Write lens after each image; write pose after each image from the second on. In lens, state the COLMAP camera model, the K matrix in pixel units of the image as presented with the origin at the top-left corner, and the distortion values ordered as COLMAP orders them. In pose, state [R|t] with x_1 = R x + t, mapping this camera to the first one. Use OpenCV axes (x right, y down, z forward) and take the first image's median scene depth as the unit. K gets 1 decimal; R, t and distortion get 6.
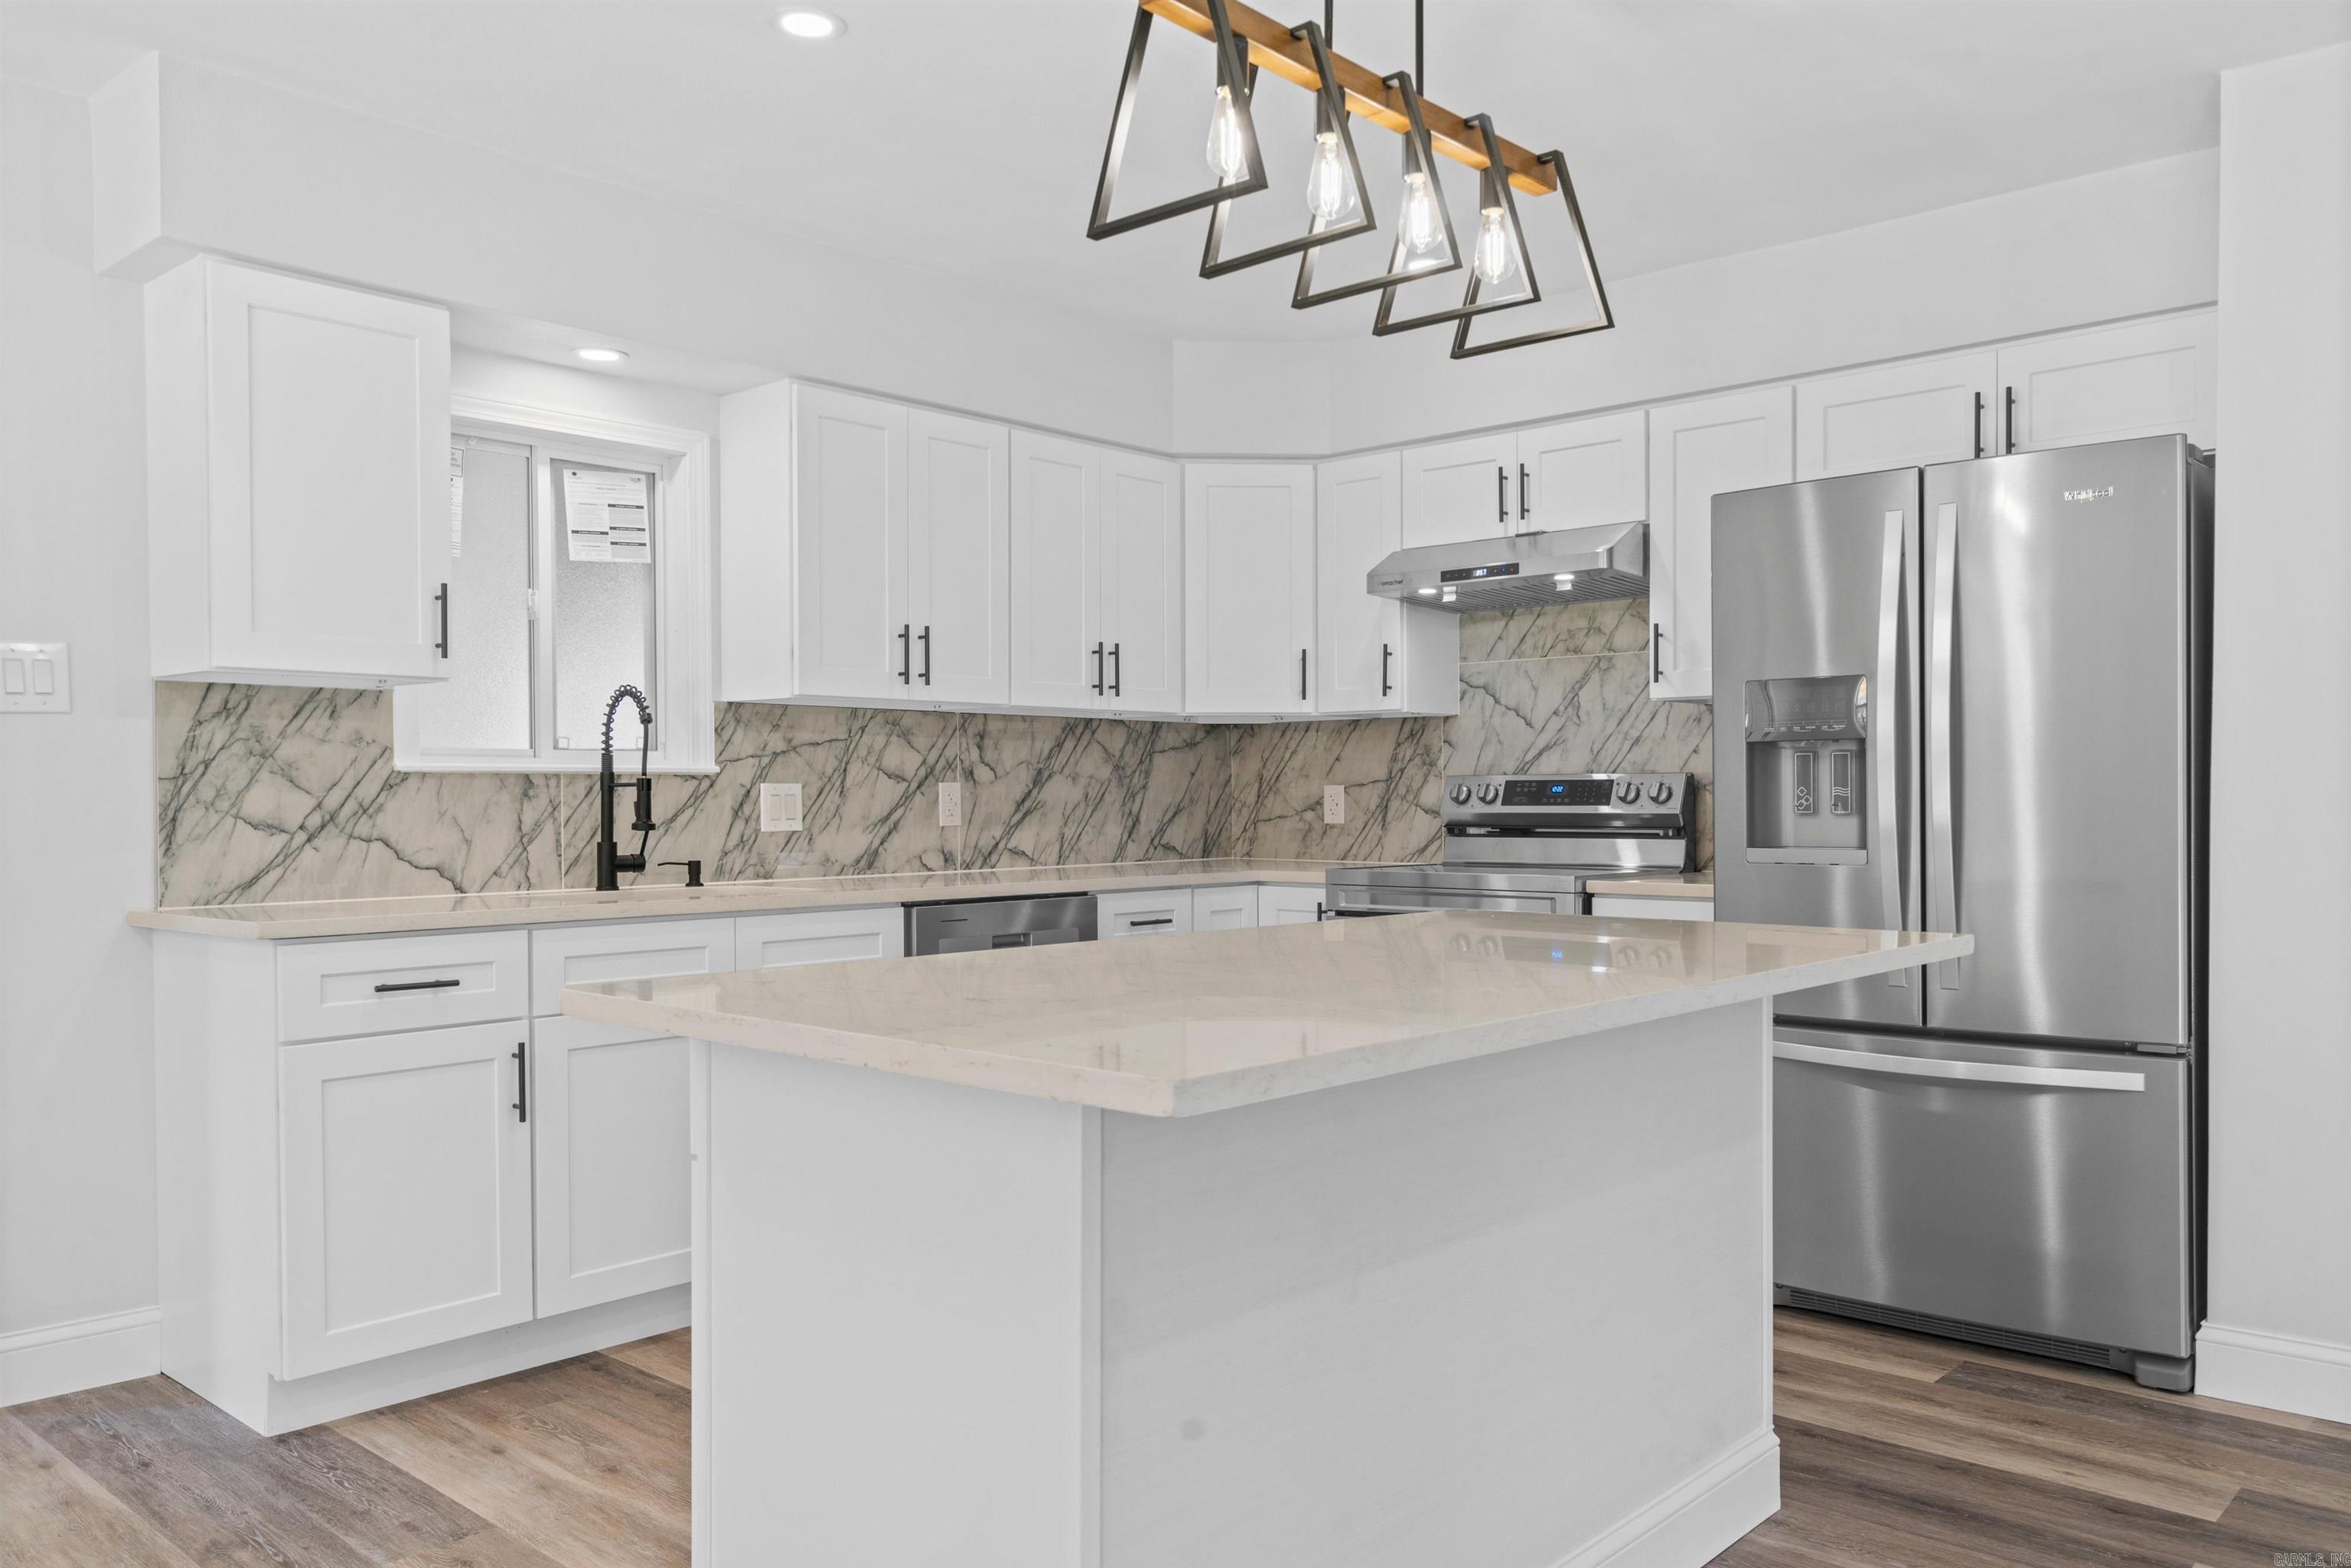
lens RADIAL K [[1723.0, 0, 1175.6], [0, 1723.0, 820.3], [0, 0, 1]] dist [0.008652, -0.004596]
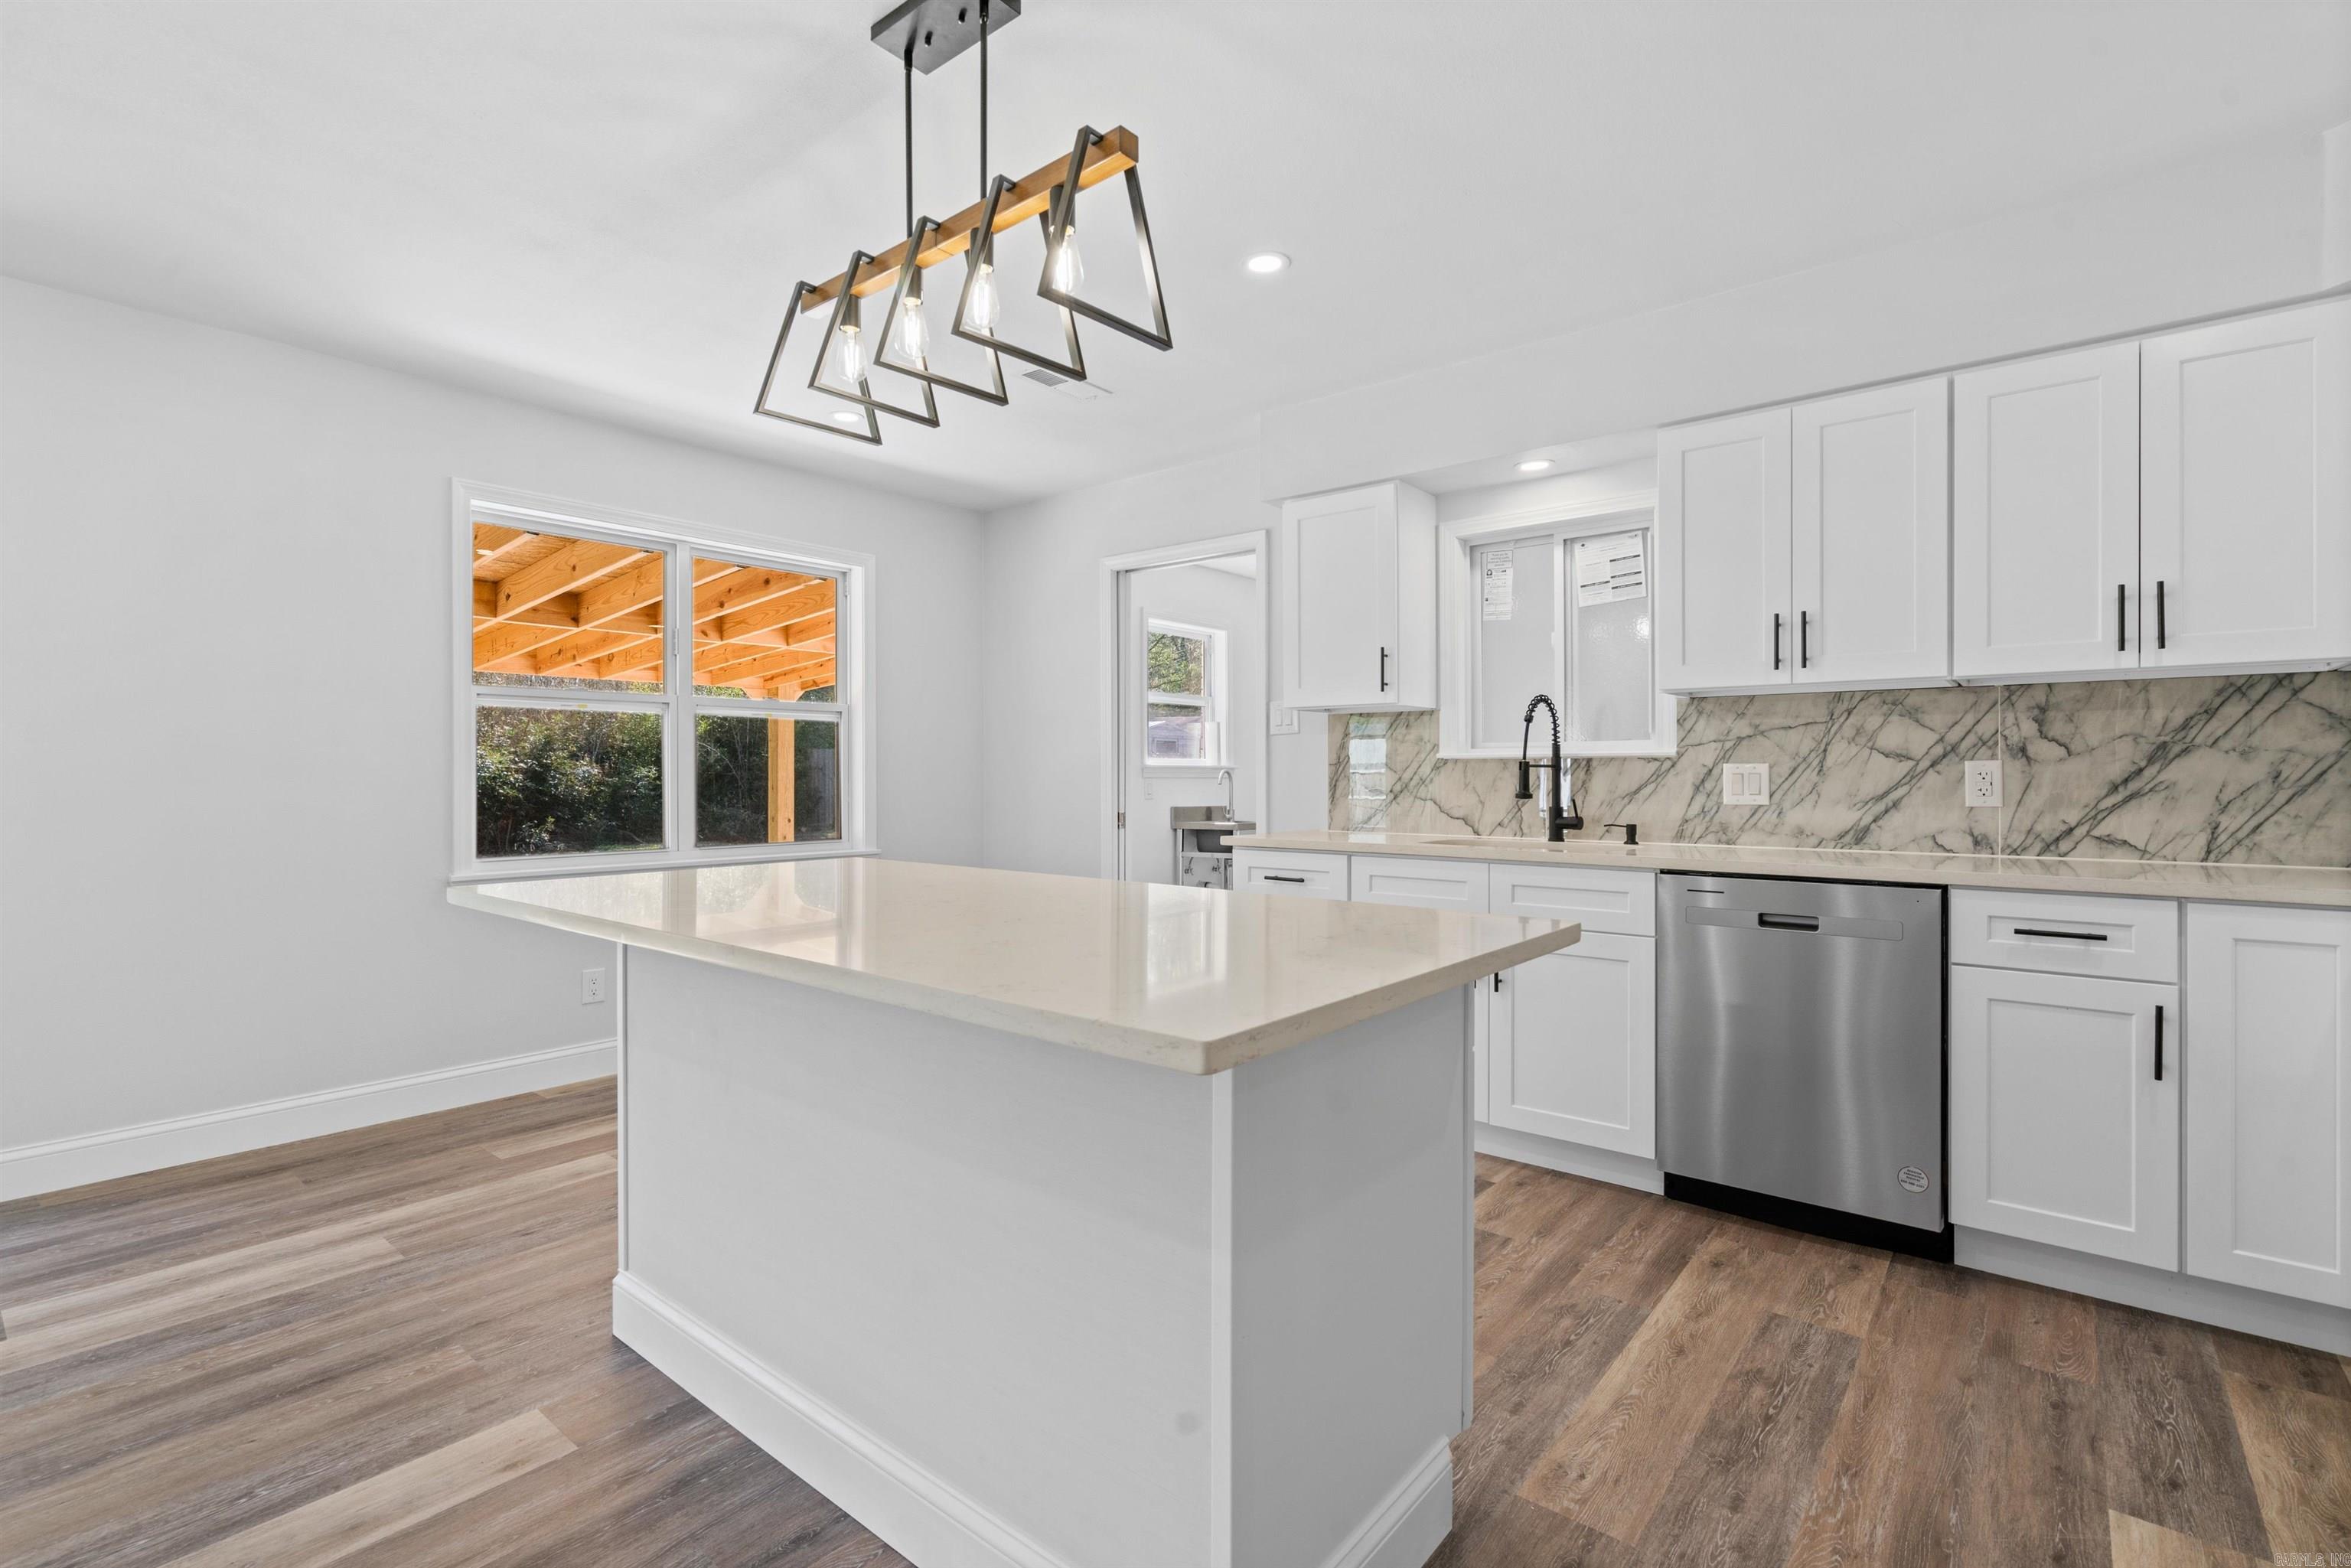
lens RADIAL K [[1070.1, 0, 1165.4], [0, 1070.1, 764.4], [0, 0, 1]] dist [-0.006681, 0.002425]
pose [[0.045397, -0.005102, -0.998956, 0.468974], [-0.014452, 0.999879, -0.005763, -0.010892], [0.998865, 0.014699, 0.045317, 0.574786]]
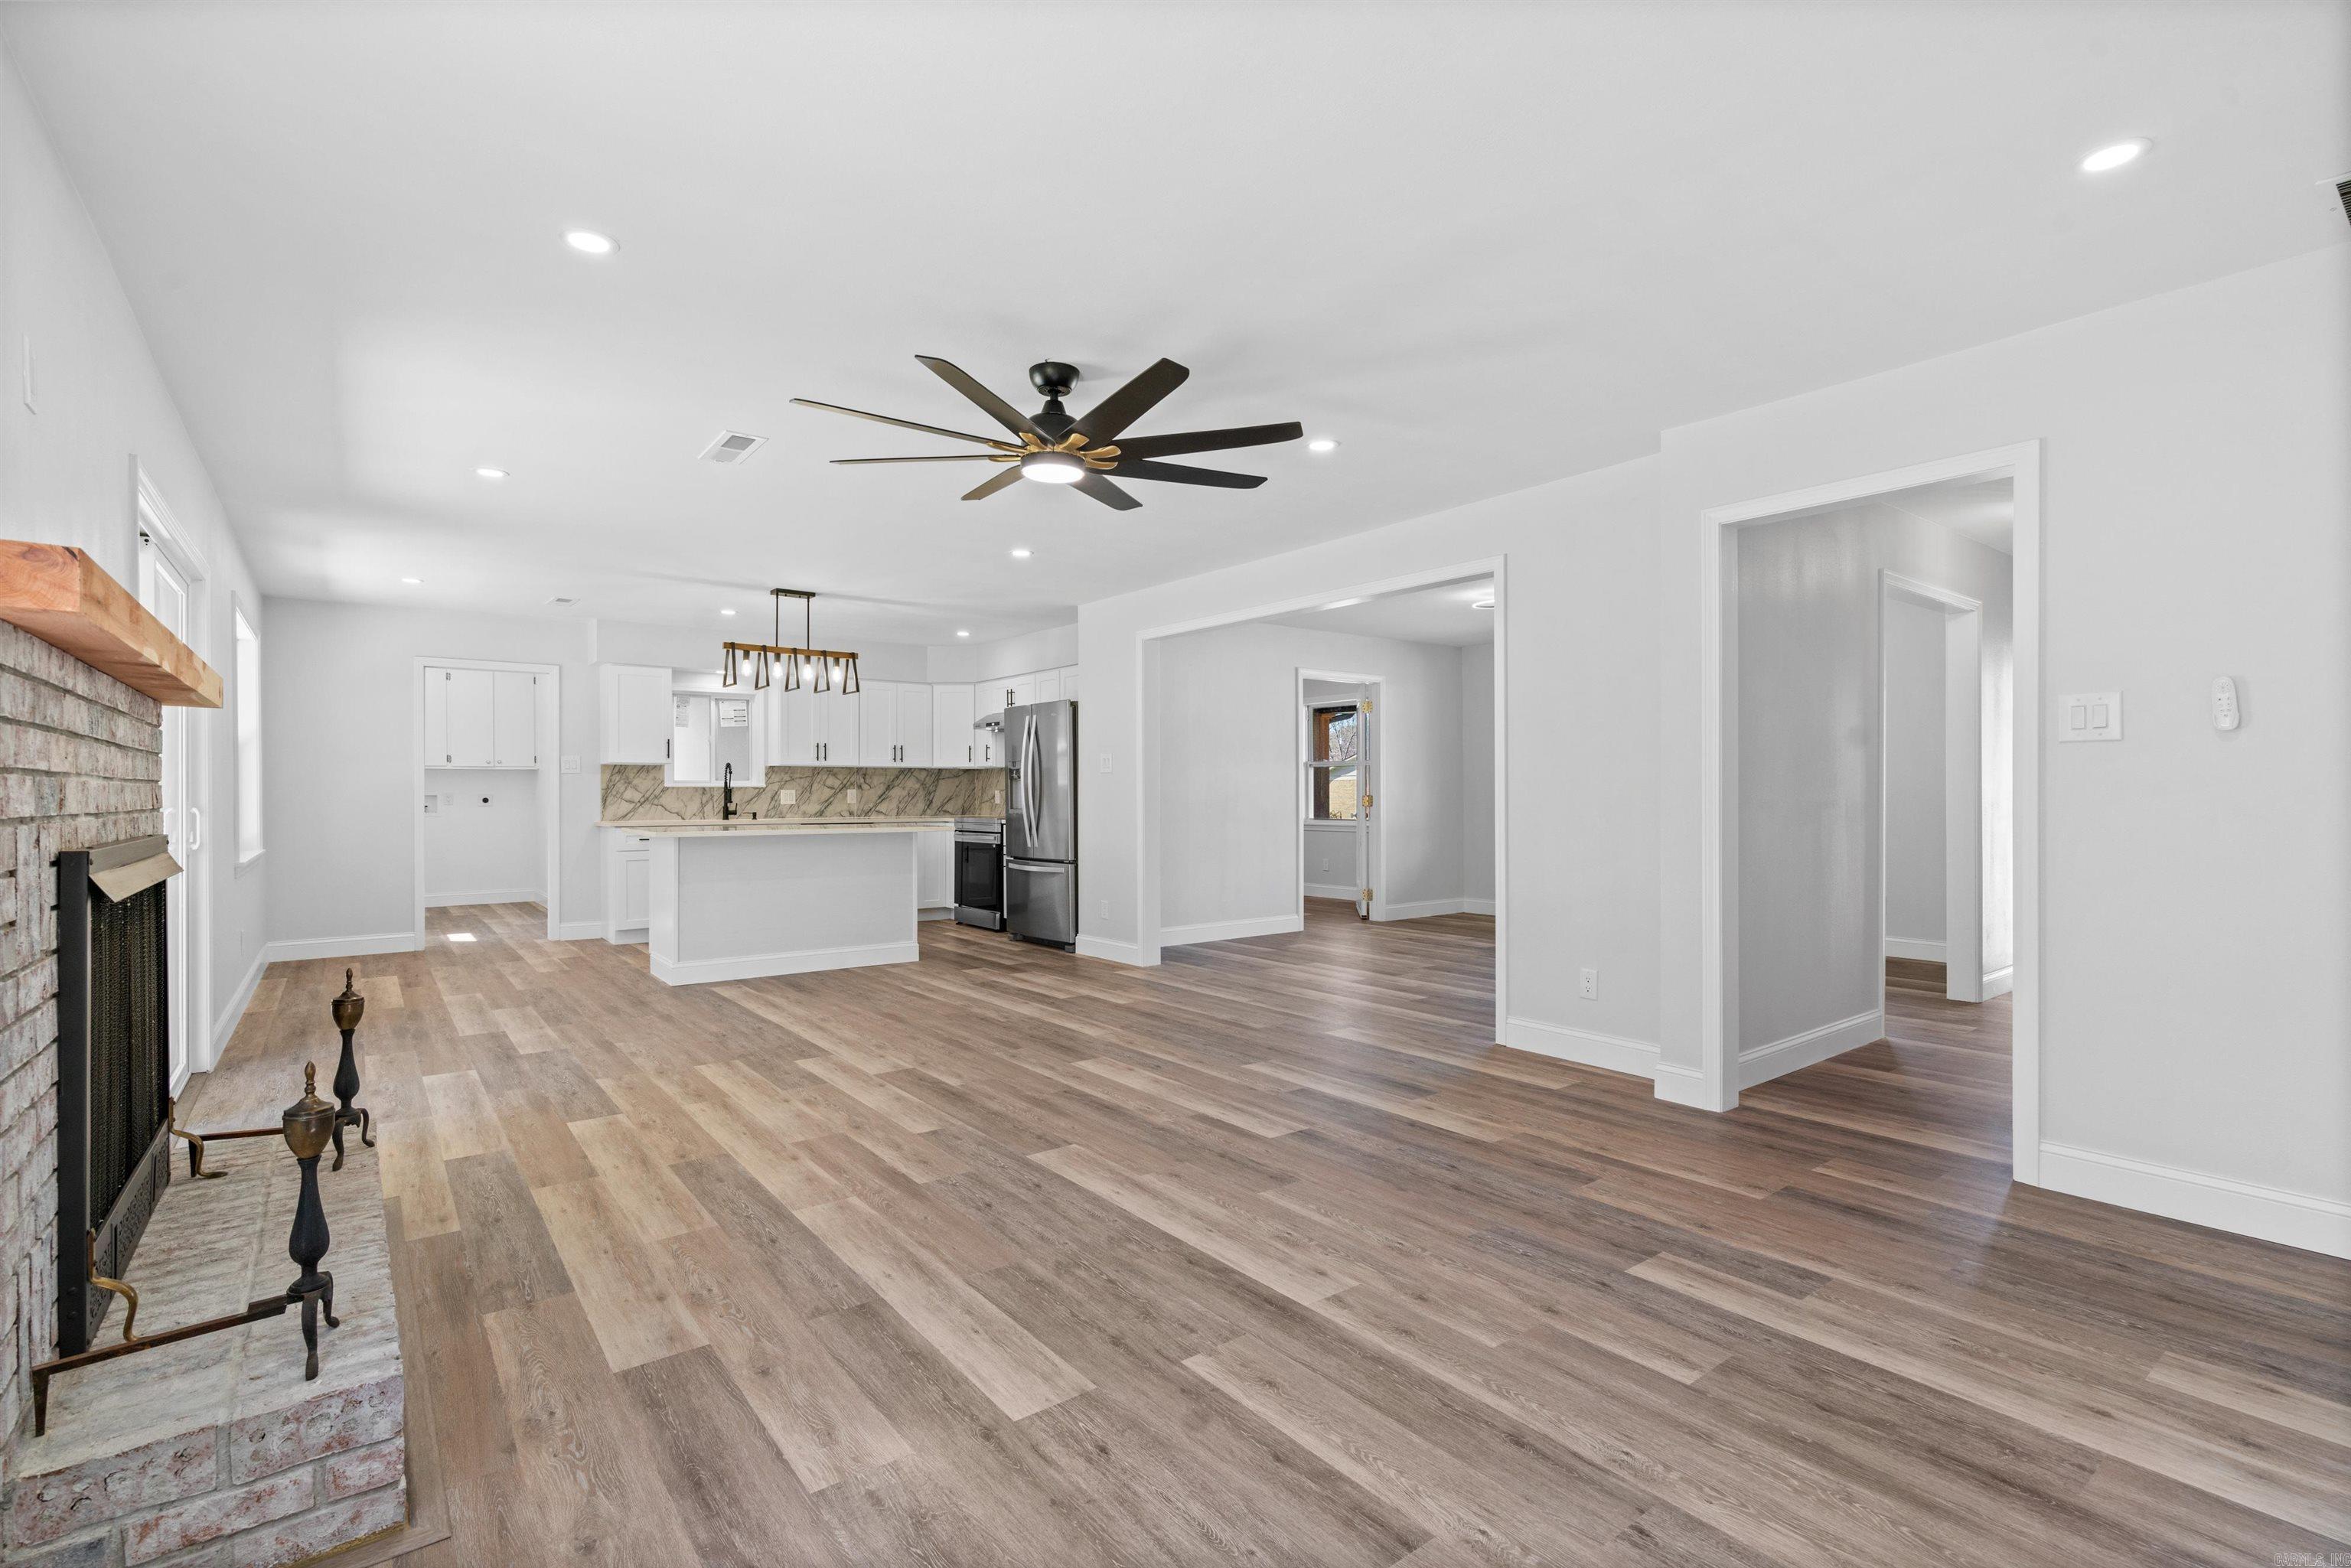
lens RADIAL K [[1070.1, 0, 1169.9], [0, 1070.1, 799.0], [0, 0, 1]] dist [-0.006681, 0.002425]
pose [[0.984522, 0.002556, -0.175242, 0.860984], [-0.004119, 0.999955, -0.008554, 0.010910], [0.175213, 0.009143, 0.984488, -0.909419]]
